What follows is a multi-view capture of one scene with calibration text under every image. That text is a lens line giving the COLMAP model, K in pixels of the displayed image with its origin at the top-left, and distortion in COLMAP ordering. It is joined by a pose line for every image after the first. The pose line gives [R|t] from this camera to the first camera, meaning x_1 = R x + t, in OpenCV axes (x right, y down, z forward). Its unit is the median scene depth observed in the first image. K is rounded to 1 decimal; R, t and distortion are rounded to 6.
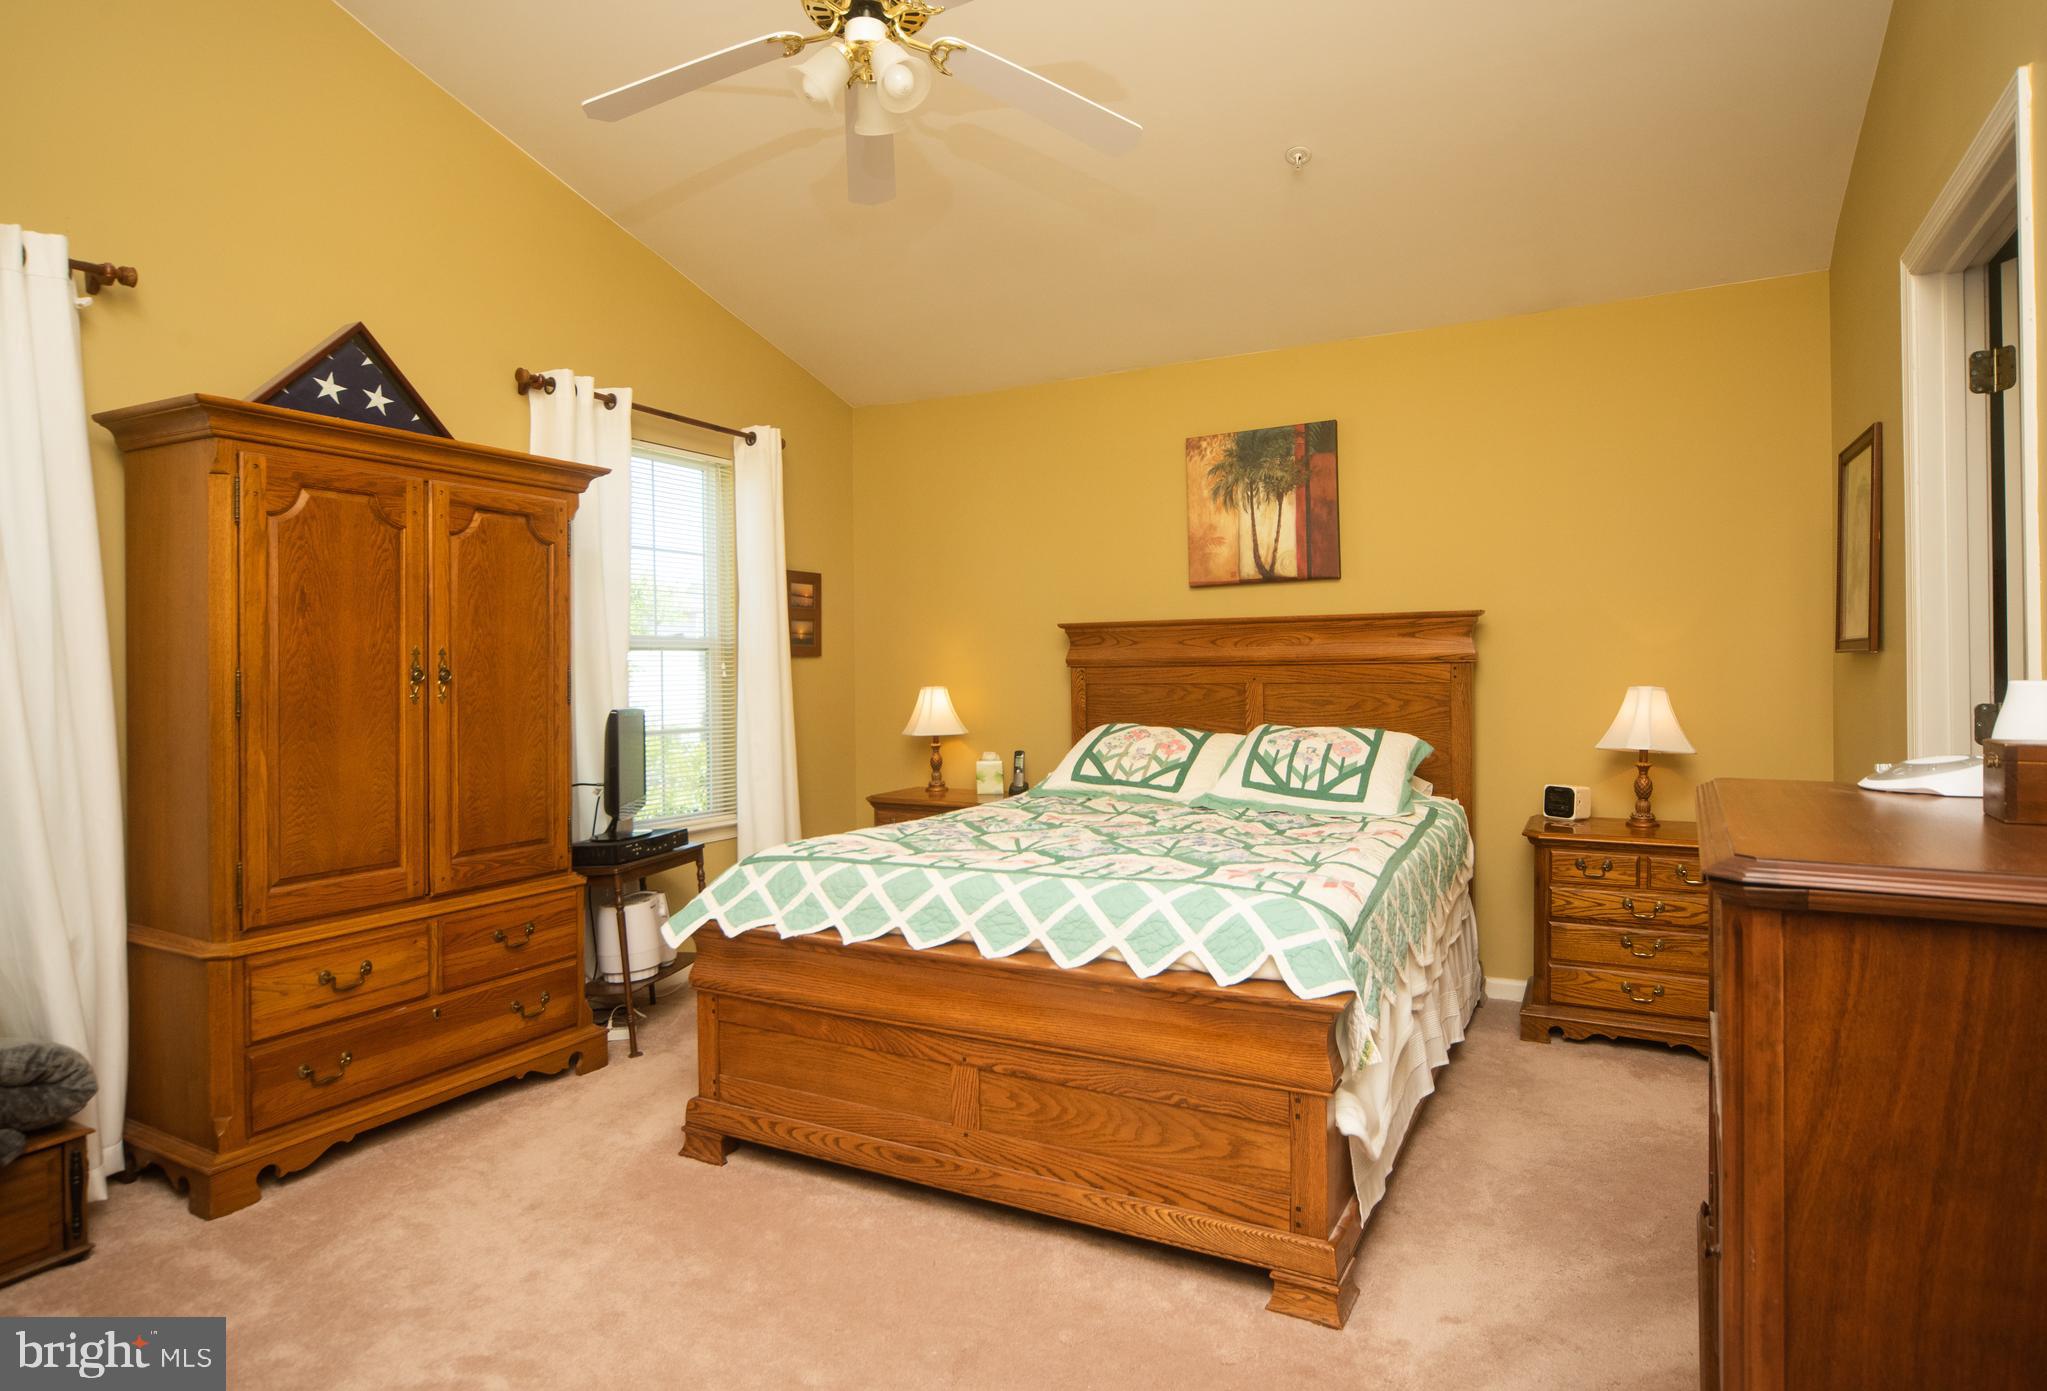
lens RADIAL K [[1131.9, 0, 1023.4], [0, 1131.9, 681.5], [0, 0, 1]] dist [-0.002957, -0.000127]
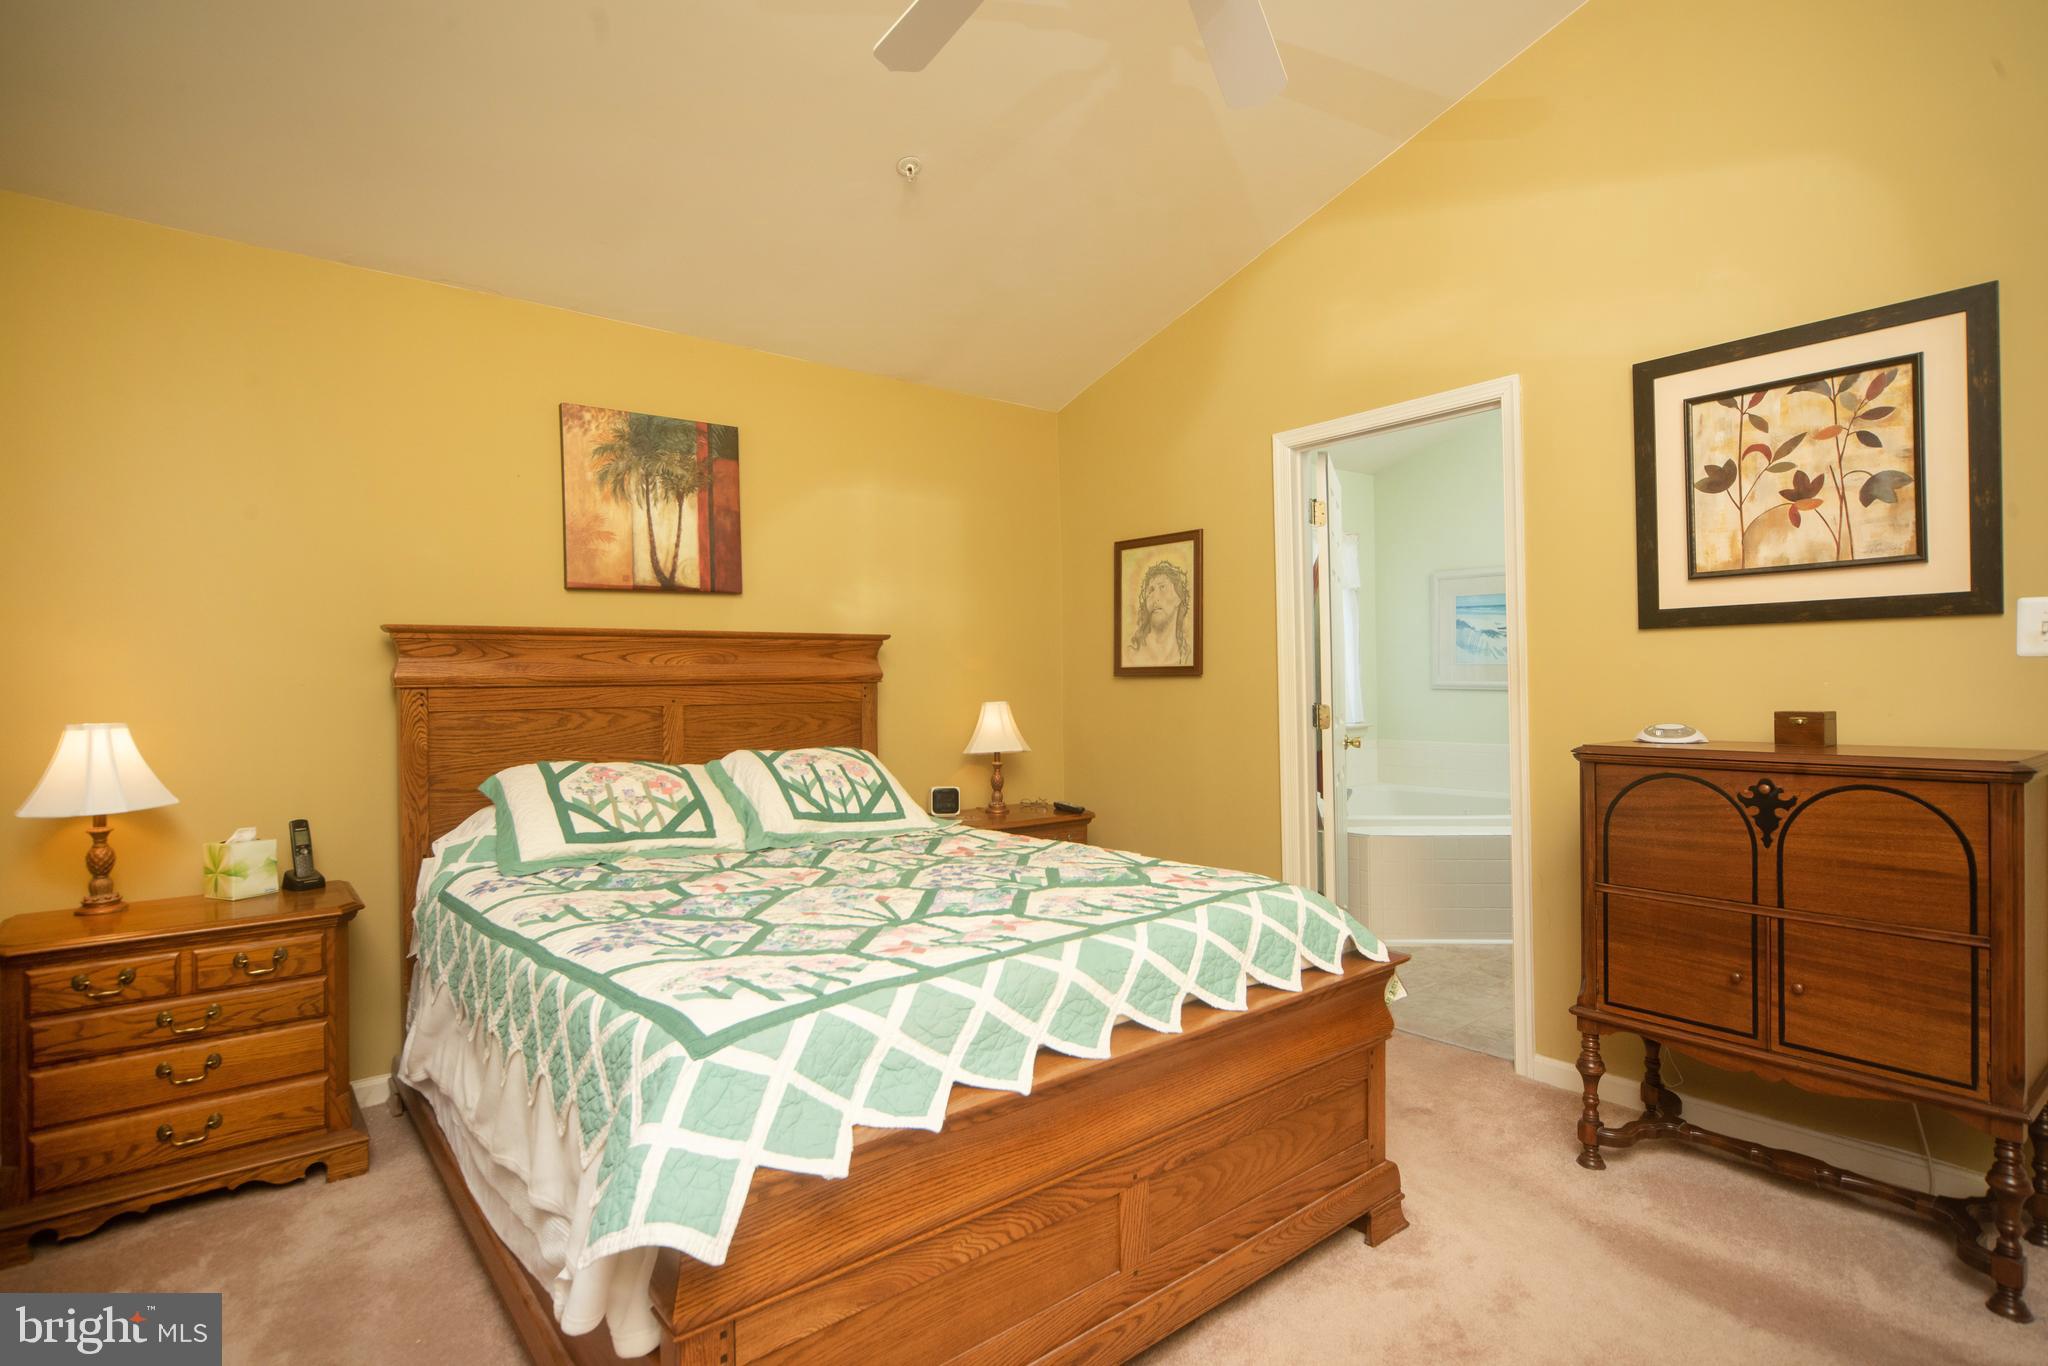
lens RADIAL K [[1015.3, 0, 1025.5], [0, 1015.3, 686.3], [0, 0, 1]] dist [-0.006935, 0.000012]
pose [[0.379423, 0.002169, 0.925221, -0.412840], [0.018027, 0.999790, -0.009736, -0.000971], [-0.925048, 0.020374, 0.379304, 0.447323]]
